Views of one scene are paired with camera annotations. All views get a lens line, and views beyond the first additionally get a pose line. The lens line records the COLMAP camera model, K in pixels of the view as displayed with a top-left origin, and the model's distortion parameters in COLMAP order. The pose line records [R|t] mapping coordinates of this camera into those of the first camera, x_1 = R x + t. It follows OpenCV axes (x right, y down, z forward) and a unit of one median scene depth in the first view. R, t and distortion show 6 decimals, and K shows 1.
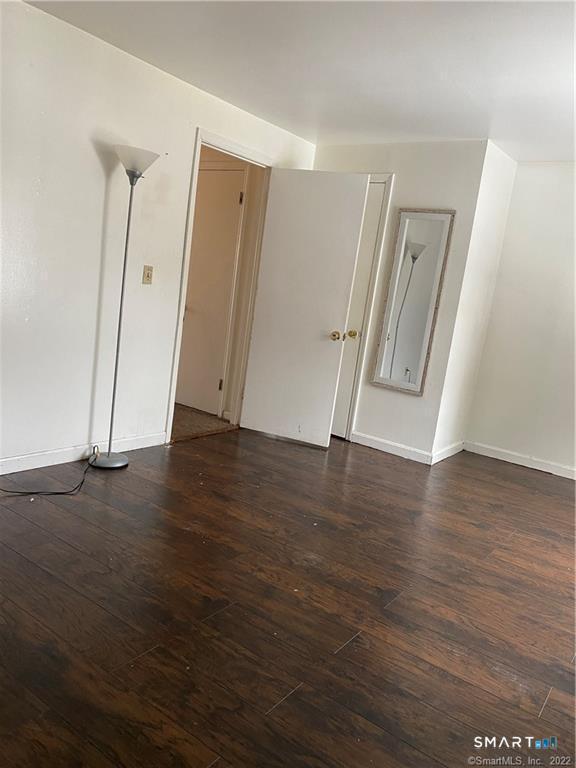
lens RADIAL K [[593.4, 0, 290.9], [0, 593.4, 385.7], [0, 0, 1]] dist [0.036461, -0.023101]
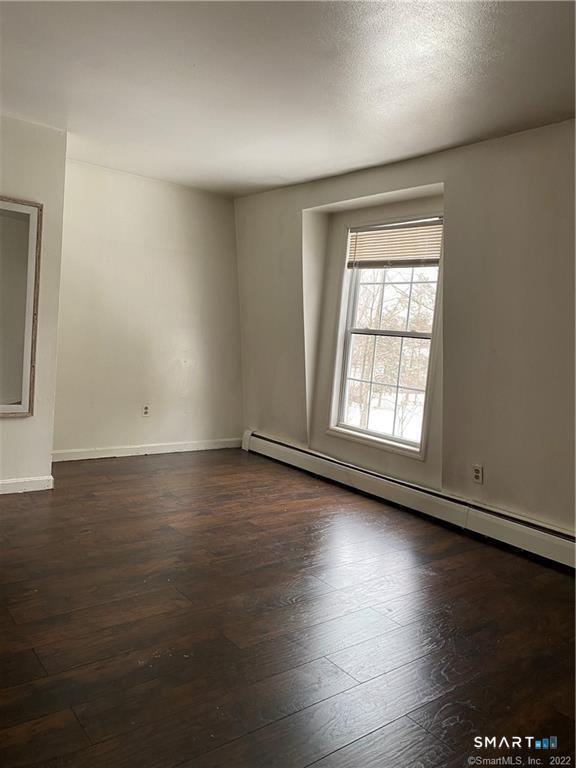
lens RADIAL K [[593.4, 0, 291.3], [0, 593.4, 381.9], [0, 0, 1]] dist [0.036461, -0.023101]
pose [[0.262820, -0.186552, 0.946638, -0.520296], [0.118840, 0.979918, 0.160116, -0.132744], [-0.957498, 0.070417, 0.279712, 0.411829]]
